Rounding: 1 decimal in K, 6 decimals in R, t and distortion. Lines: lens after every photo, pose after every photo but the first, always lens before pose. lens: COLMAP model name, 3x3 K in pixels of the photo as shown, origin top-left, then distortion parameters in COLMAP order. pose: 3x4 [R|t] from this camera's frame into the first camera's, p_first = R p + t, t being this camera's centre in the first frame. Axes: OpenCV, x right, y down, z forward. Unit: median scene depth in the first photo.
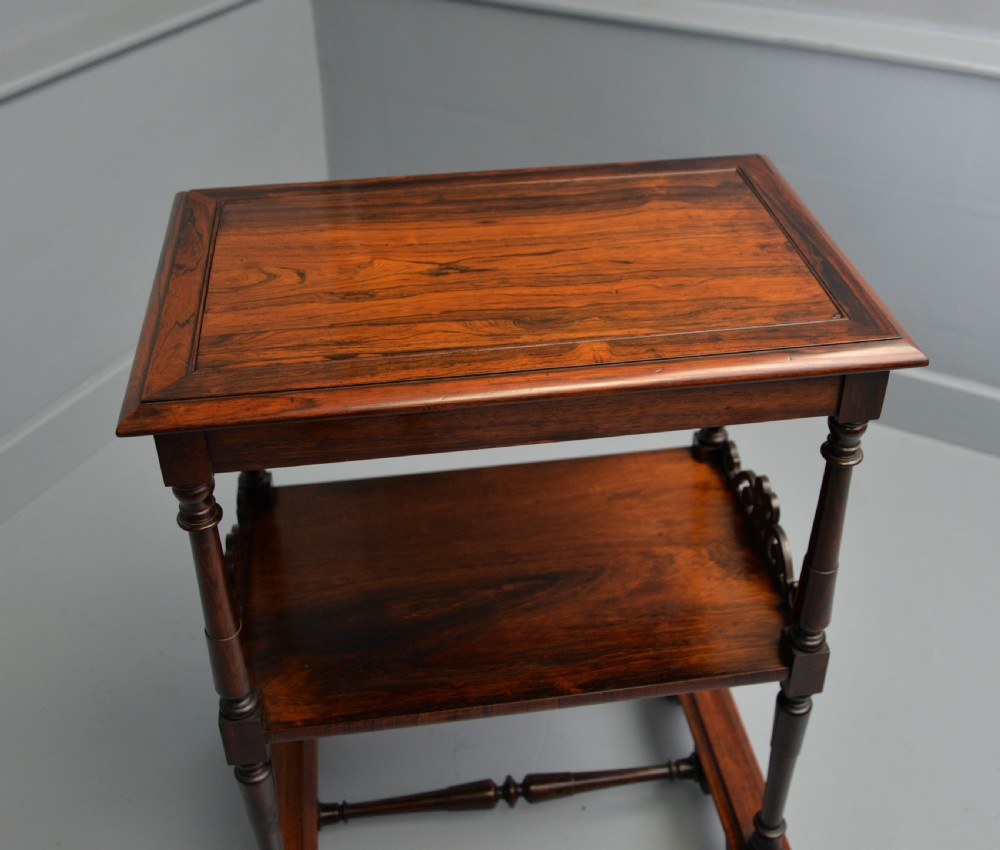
lens RADIAL K [[1121.3, 0, 528.1], [0, 1121.3, 346.7], [0, 0, 1]] dist [-0.042821, -0.025127]
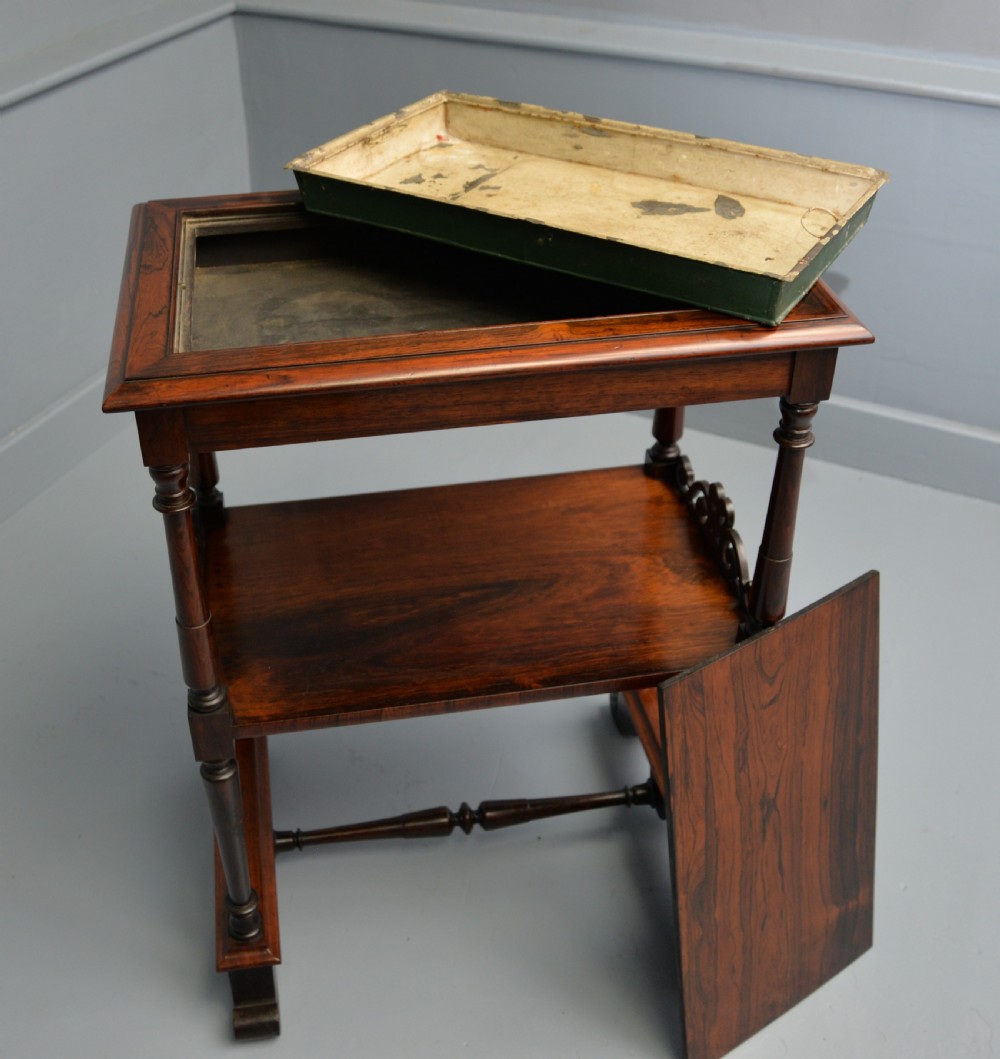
lens RADIAL K [[1241.3, 0, 449.6], [0, 1241.3, 438.0], [0, 0, 1]] dist [-0.101558, -0.002804]
pose [[0.999897, -0.014357, -0.000714, -0.032293], [0.014353, 0.999886, -0.004774, 0.088796], [0.000783, 0.004764, 0.999988, -0.123414]]
